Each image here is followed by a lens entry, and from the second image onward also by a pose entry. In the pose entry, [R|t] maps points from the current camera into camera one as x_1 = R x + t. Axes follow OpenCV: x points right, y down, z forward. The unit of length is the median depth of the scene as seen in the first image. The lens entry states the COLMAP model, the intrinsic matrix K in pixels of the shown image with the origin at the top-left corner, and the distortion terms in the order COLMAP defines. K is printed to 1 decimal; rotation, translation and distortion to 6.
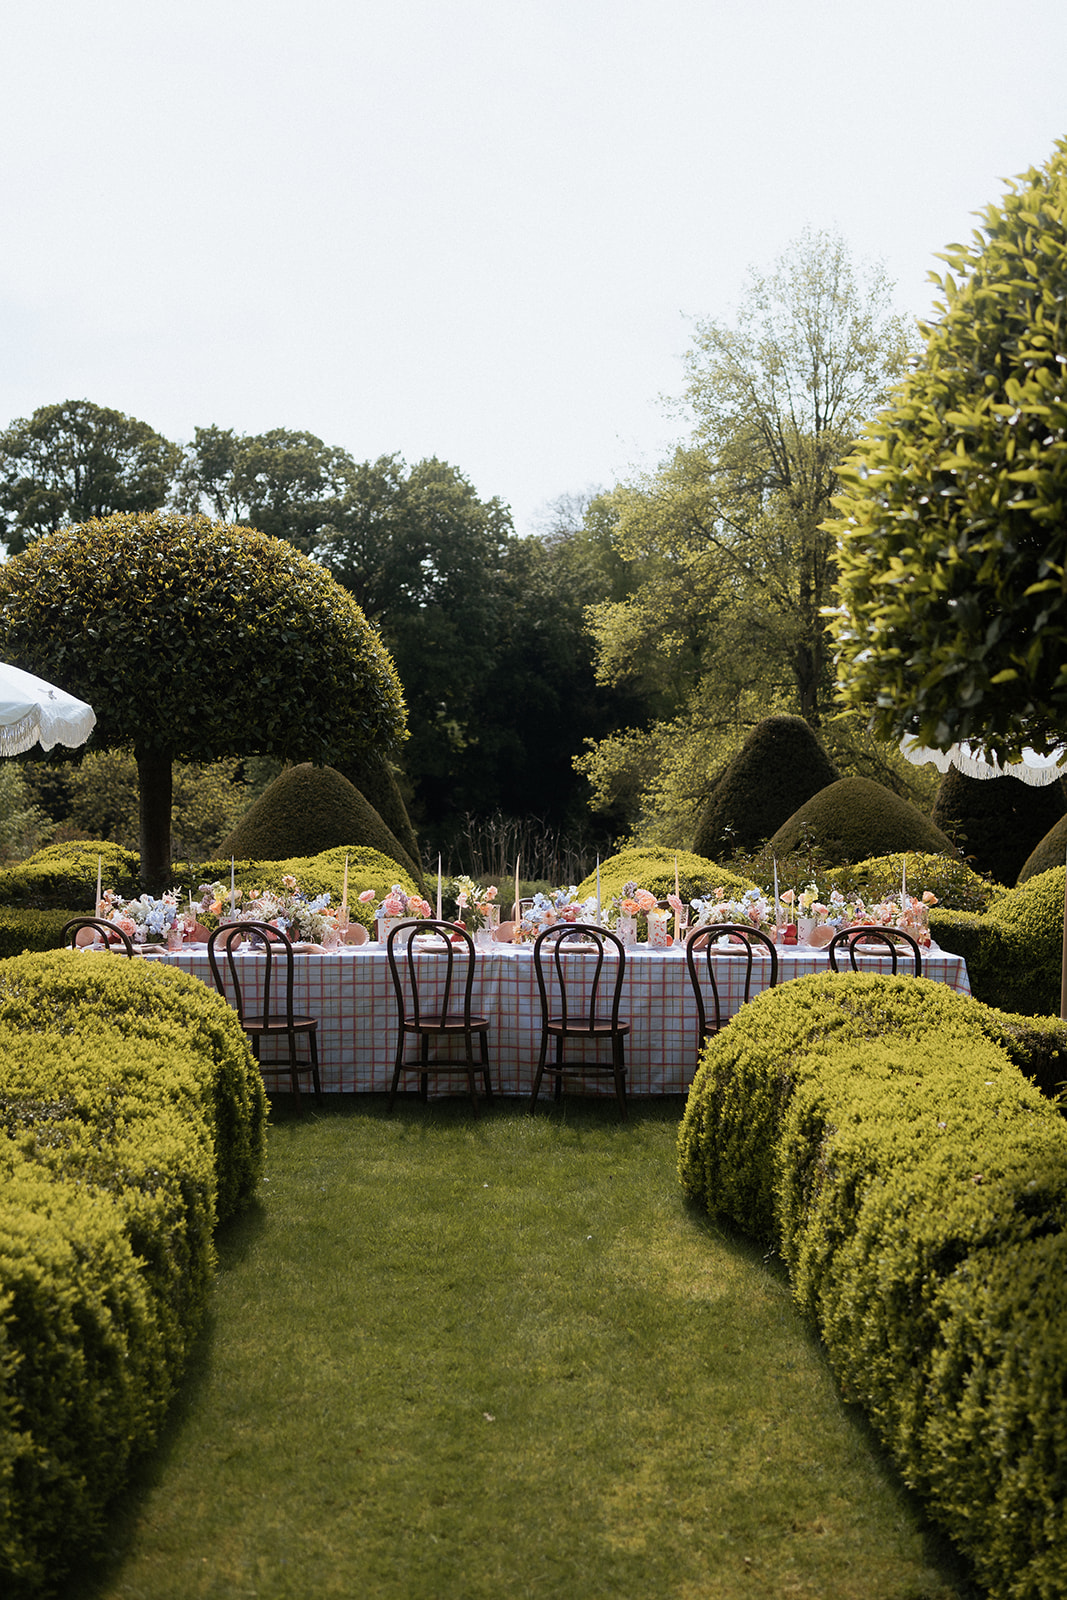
lens RADIAL K [[1830.8, 0, 535.5], [0, 1830.8, 748.5], [0, 0, 1]] dist [0.006196, -0.006541]
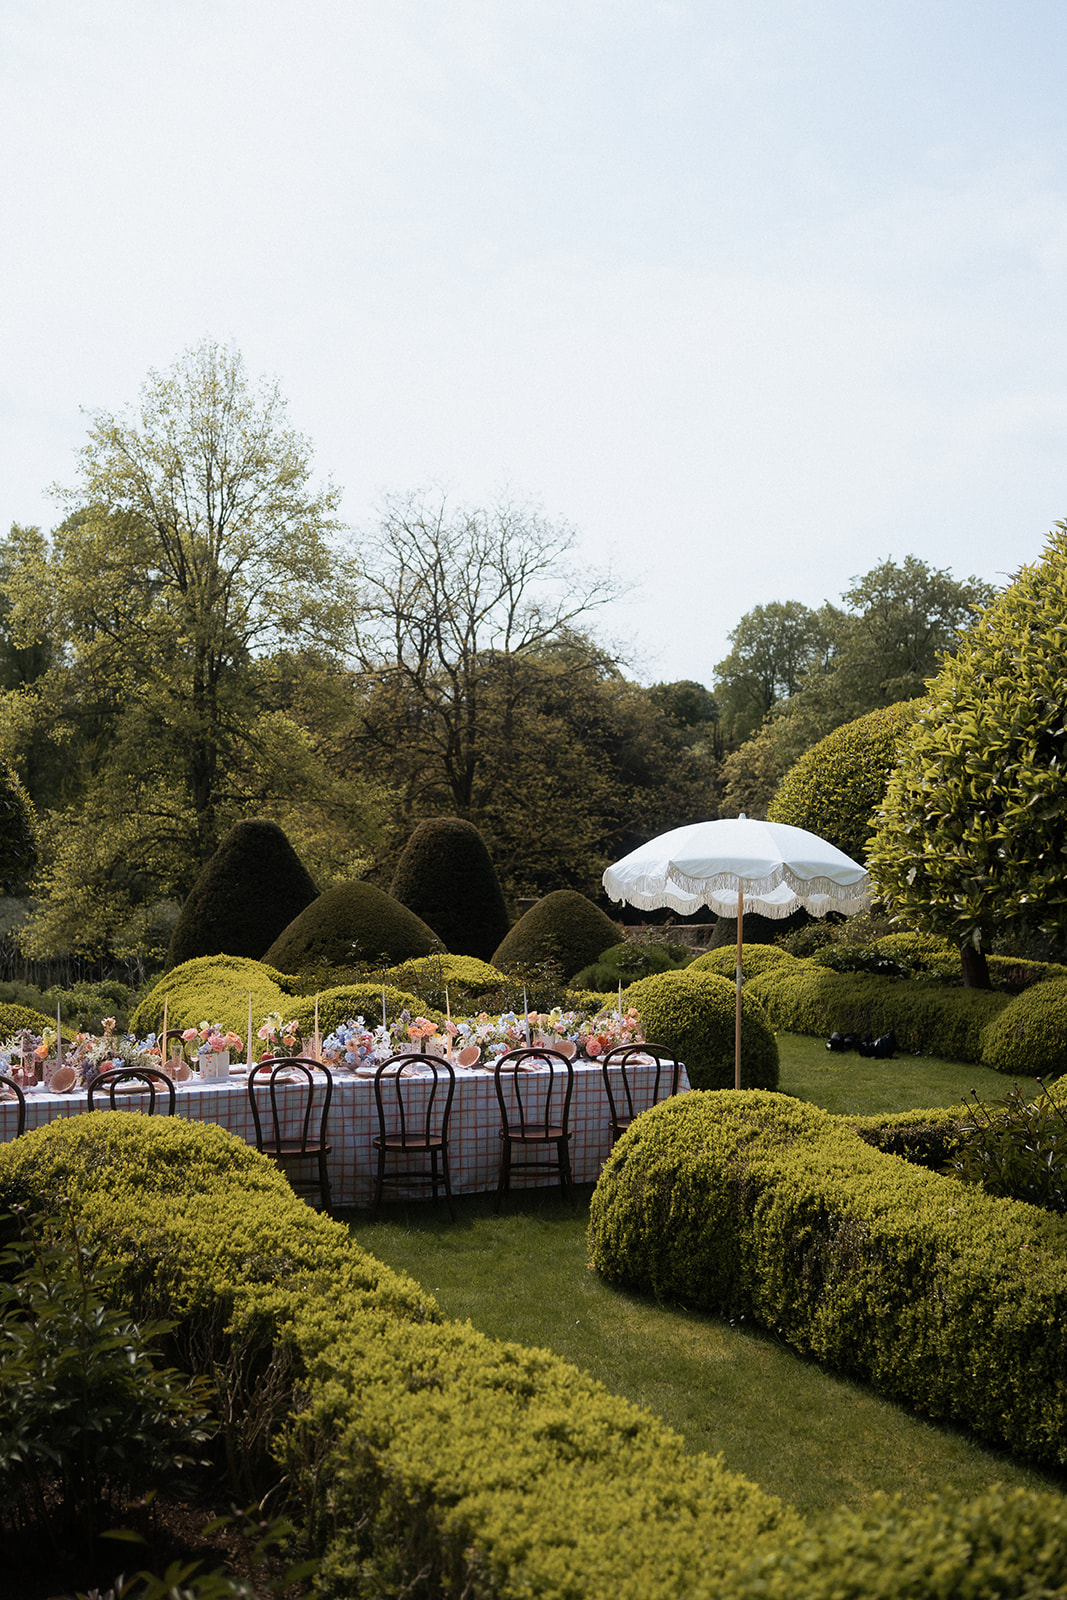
lens RADIAL K [[1830.8, 0, 535.5], [0, 1830.8, 748.5], [0, 0, 1]] dist [0.006196, -0.006541]
pose [[0.909118, 0.019781, 0.416068, -0.162930], [-0.006501, 0.999424, -0.033310, -0.024494], [-0.416487, 0.027577, 0.908723, -0.037393]]
